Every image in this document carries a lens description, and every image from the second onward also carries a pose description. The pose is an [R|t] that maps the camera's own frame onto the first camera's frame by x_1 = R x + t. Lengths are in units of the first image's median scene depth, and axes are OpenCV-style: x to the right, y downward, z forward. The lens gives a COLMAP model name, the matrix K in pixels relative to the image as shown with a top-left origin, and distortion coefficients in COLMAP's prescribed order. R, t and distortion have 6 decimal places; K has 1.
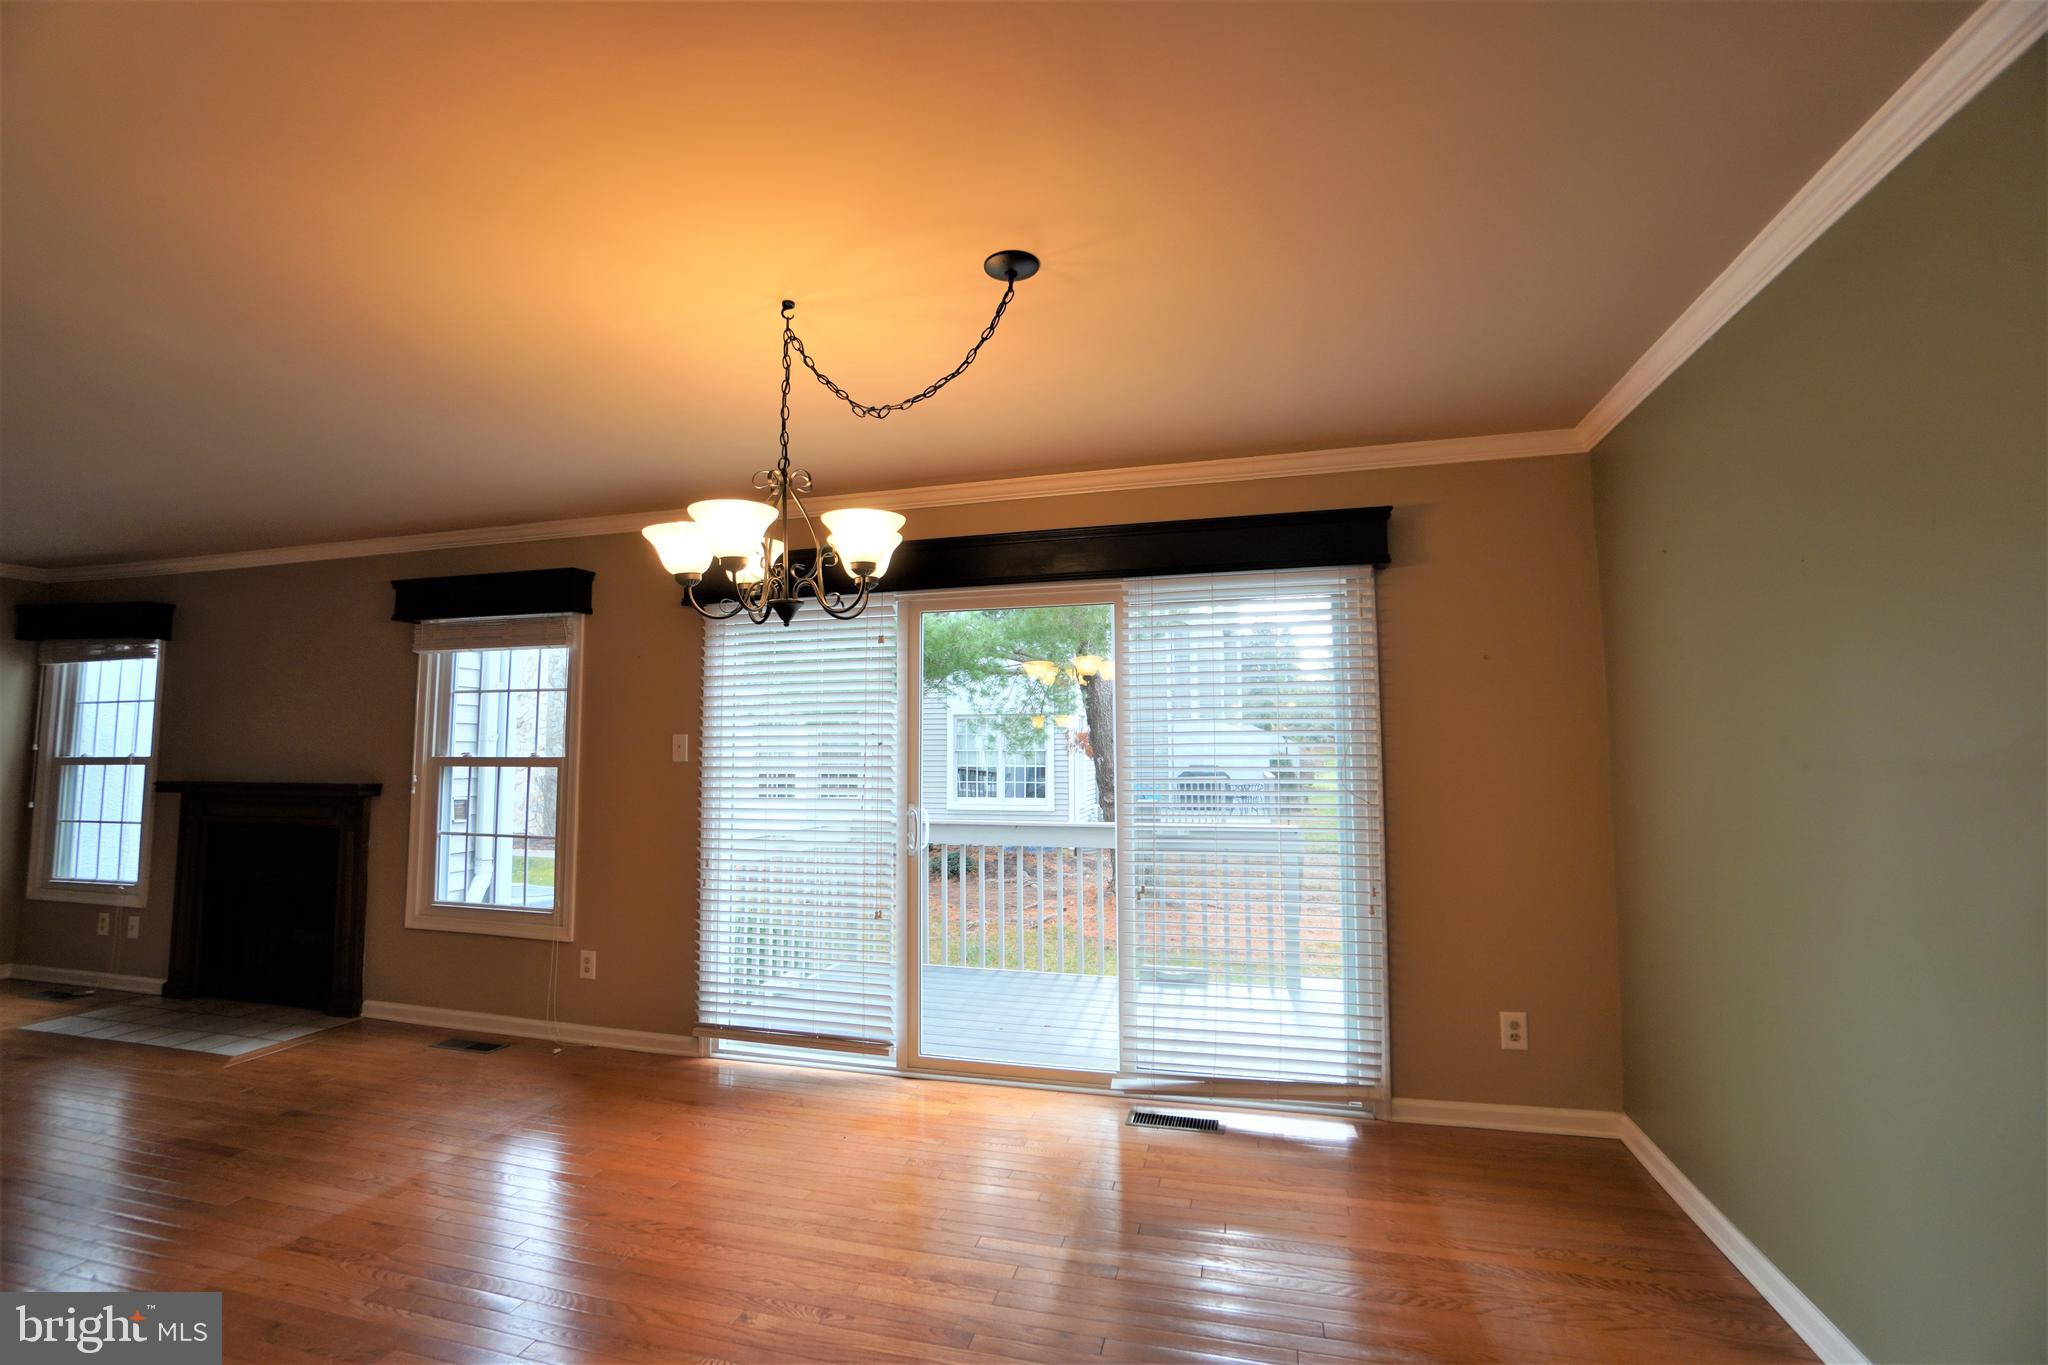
lens RADIAL K [[902.8, 0, 1018.6], [0, 902.8, 672.4], [0, 0, 1]] dist [-0.073406, 0.028452]
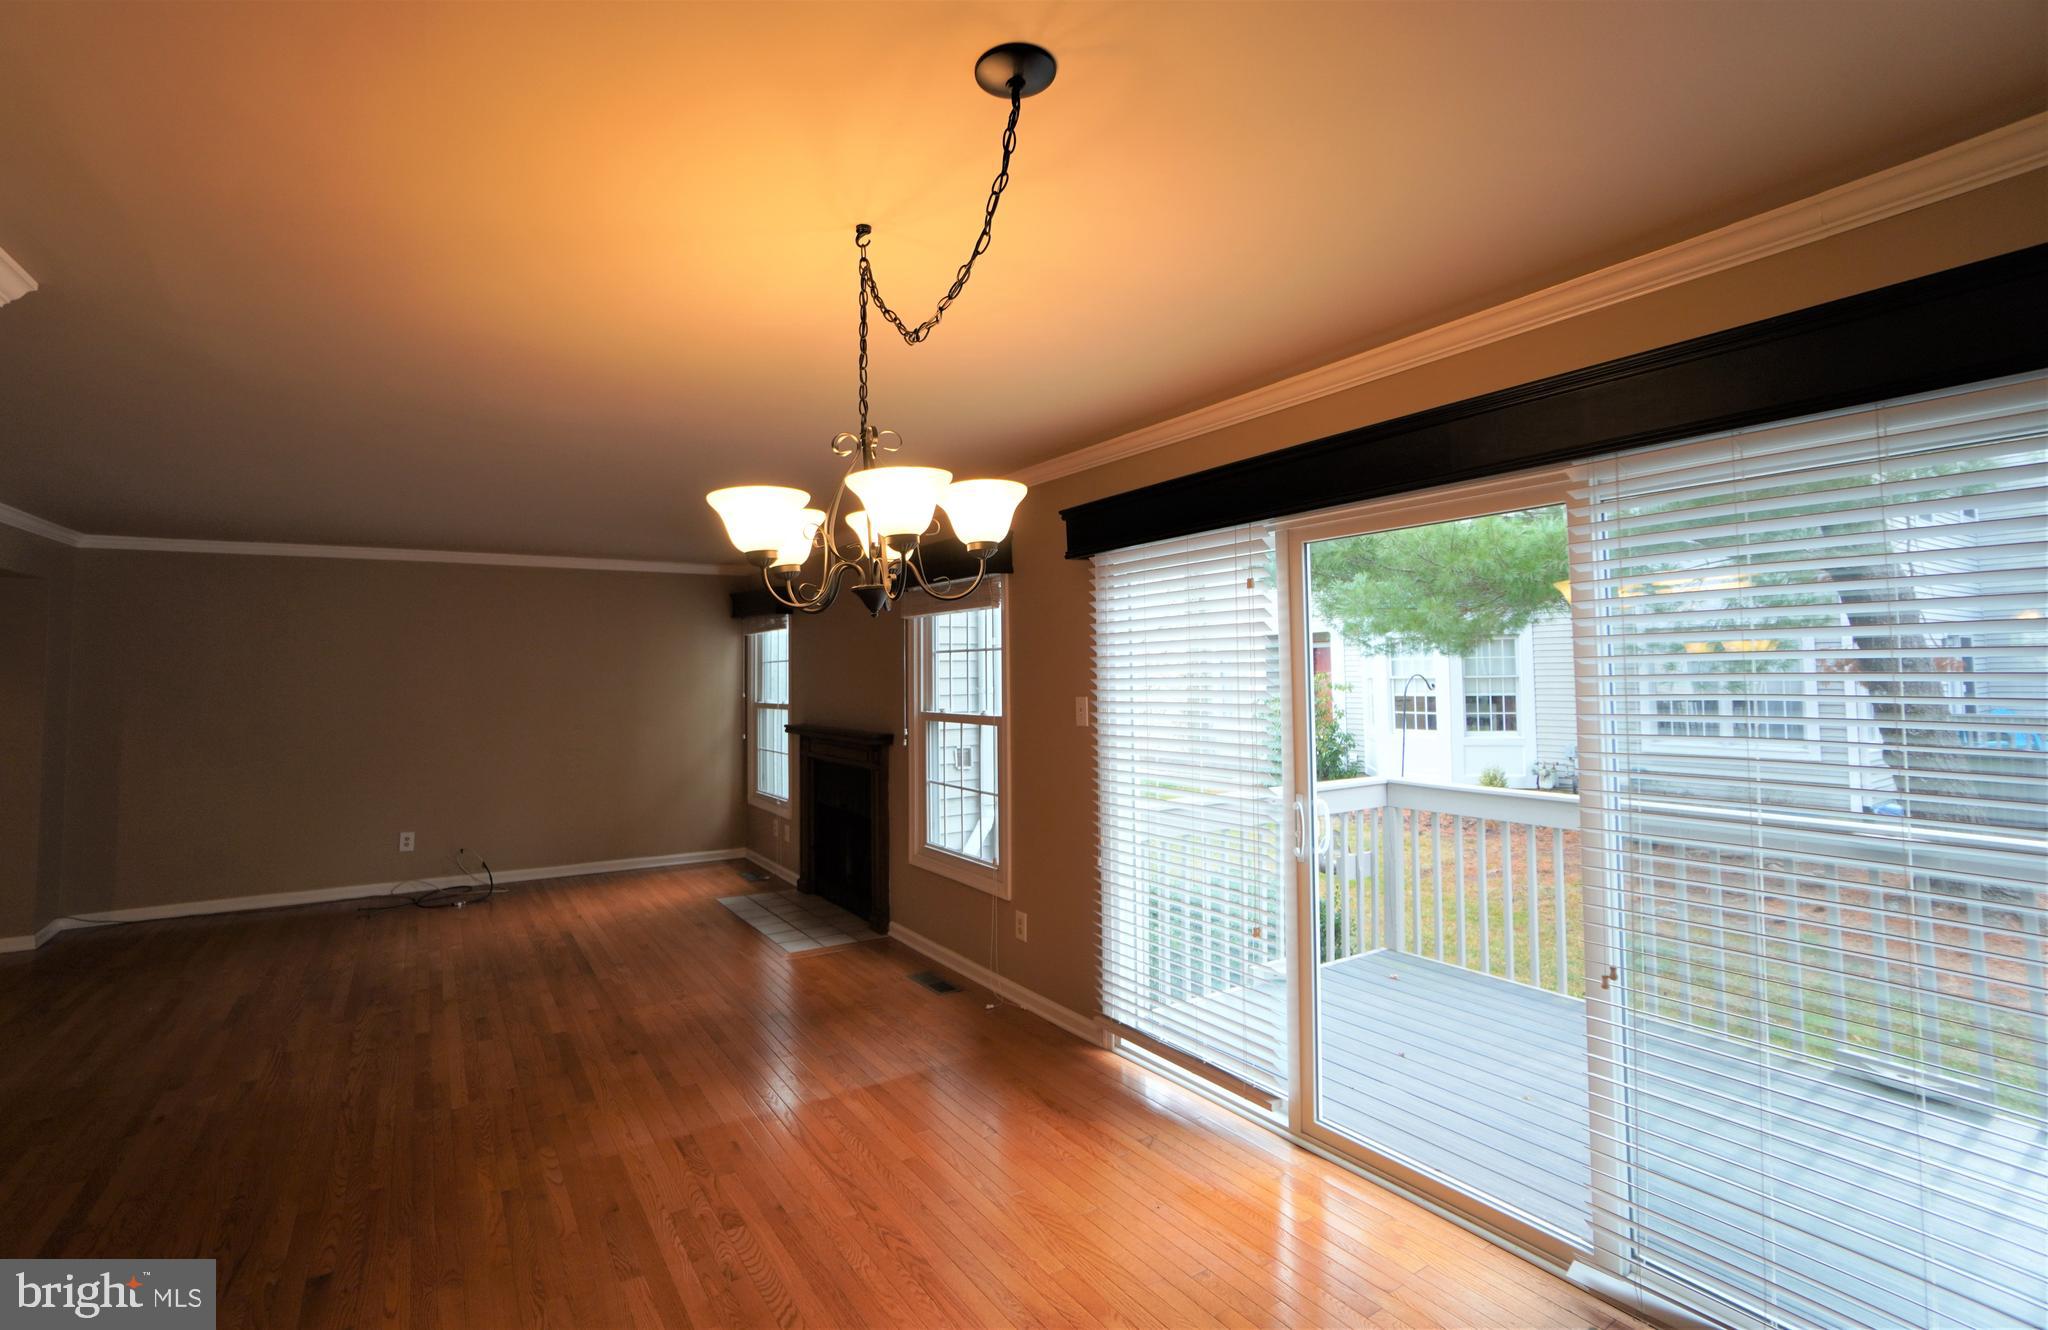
lens RADIAL K [[934.2, 0, 987.2], [0, 934.2, 622.6], [0, 0, 1]] dist [-0.067446, 0.021930]
pose [[0.723588, -0.041455, -0.688986, 0.232632], [0.069418, 0.997504, 0.012886, -0.028536], [0.686733, -0.057152, 0.724660, 0.248582]]
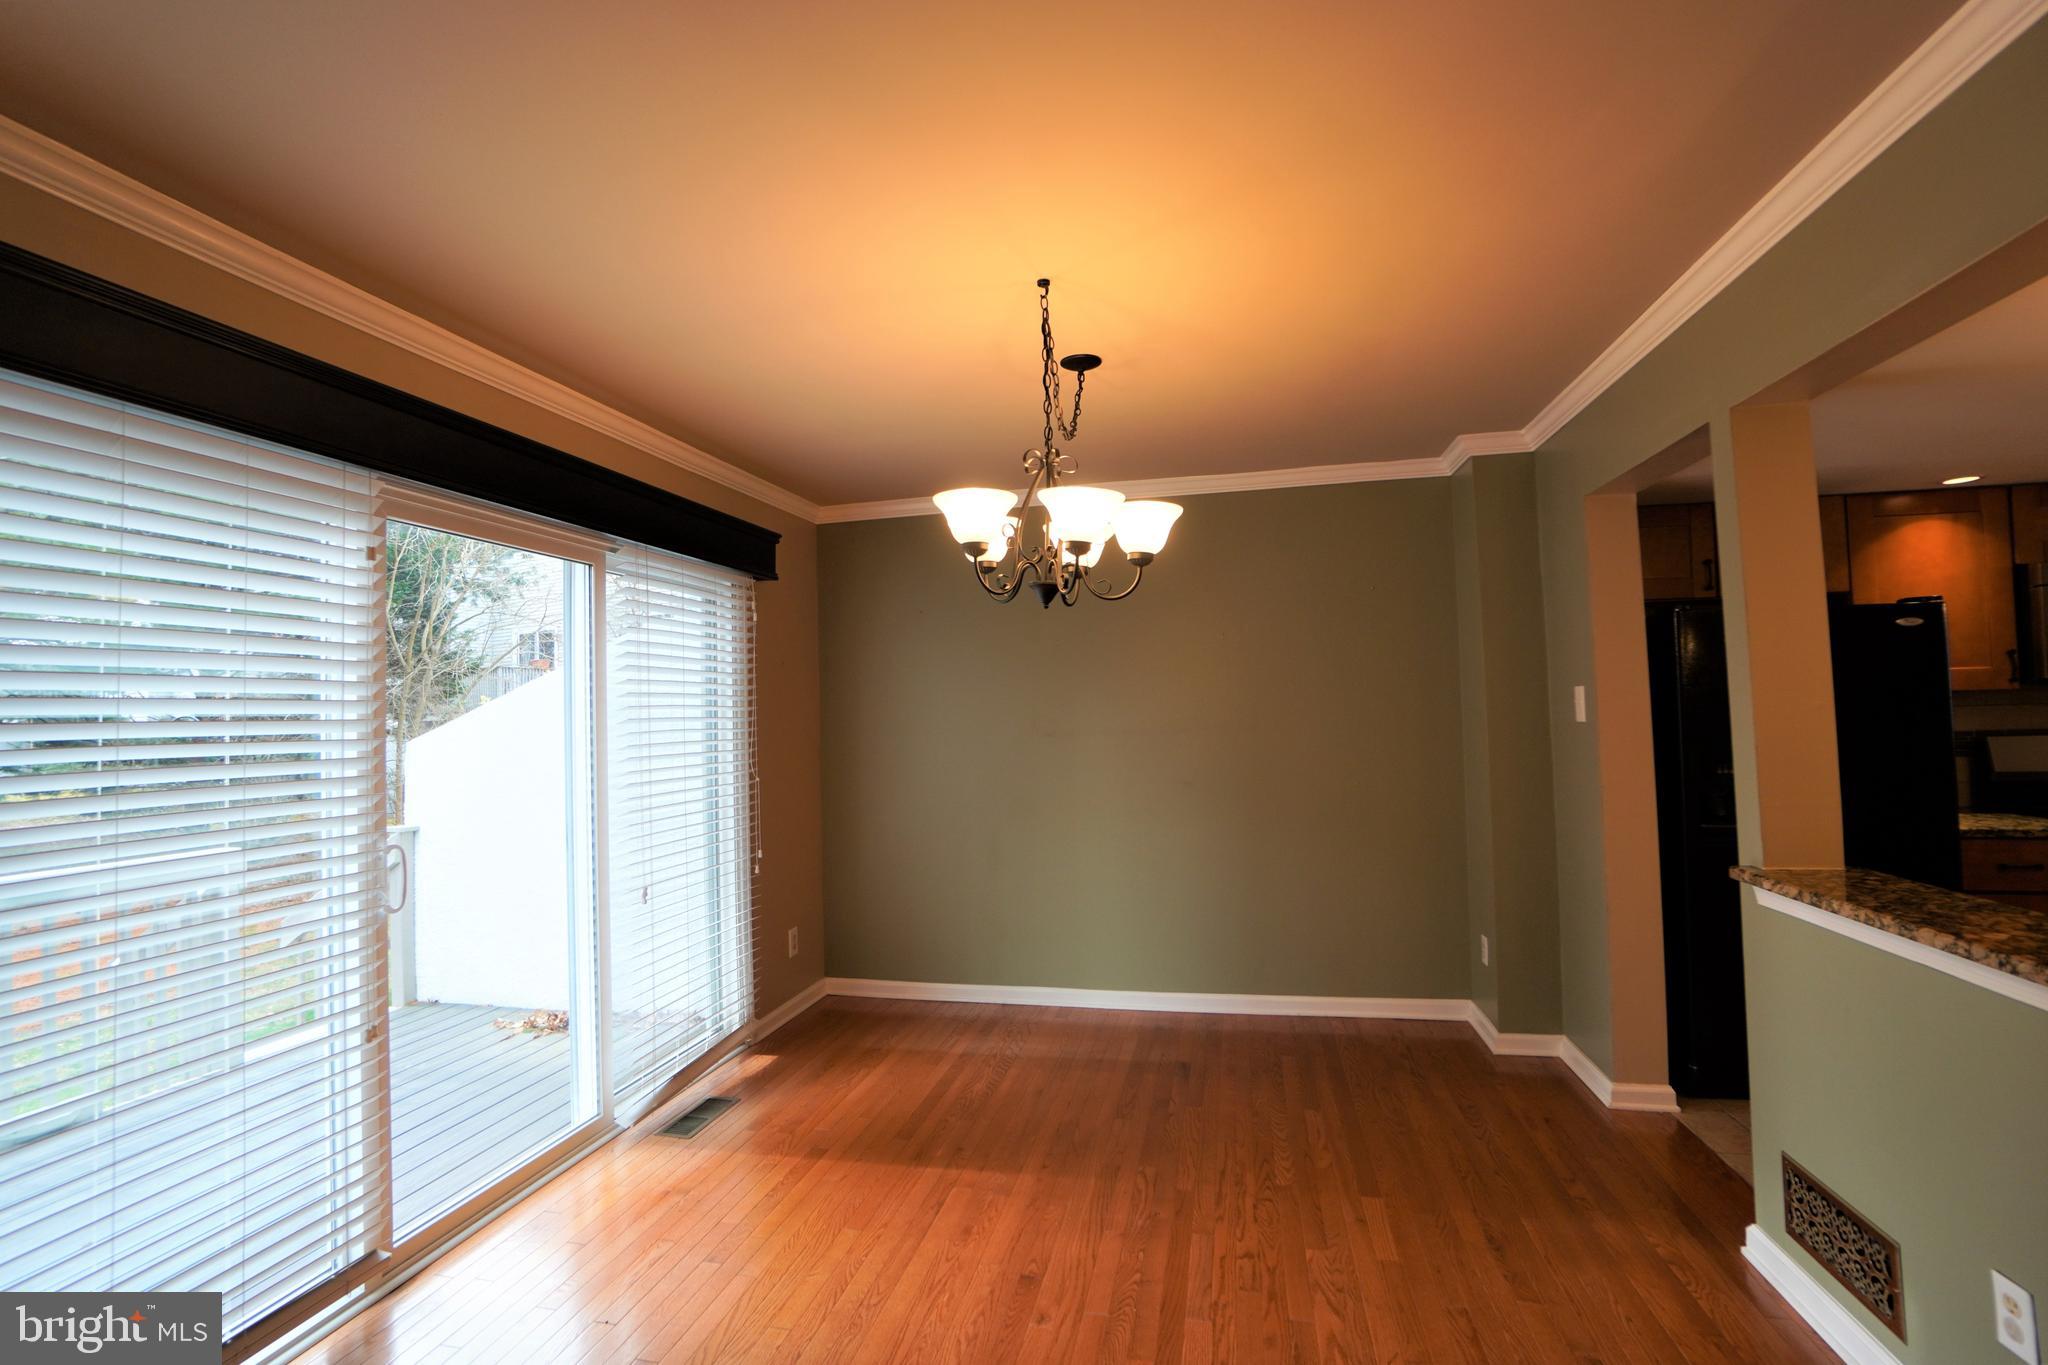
lens RADIAL K [[948.1, 0, 1013.4], [0, 948.1, 670.6], [0, 0, 1]] dist [-0.073577, 0.030557]
pose [[-0.040961, 0.057101, 0.997528, -0.726627], [-0.063958, 0.996168, -0.059650, 0.047193], [-0.997112, -0.066243, -0.037152, 0.596729]]
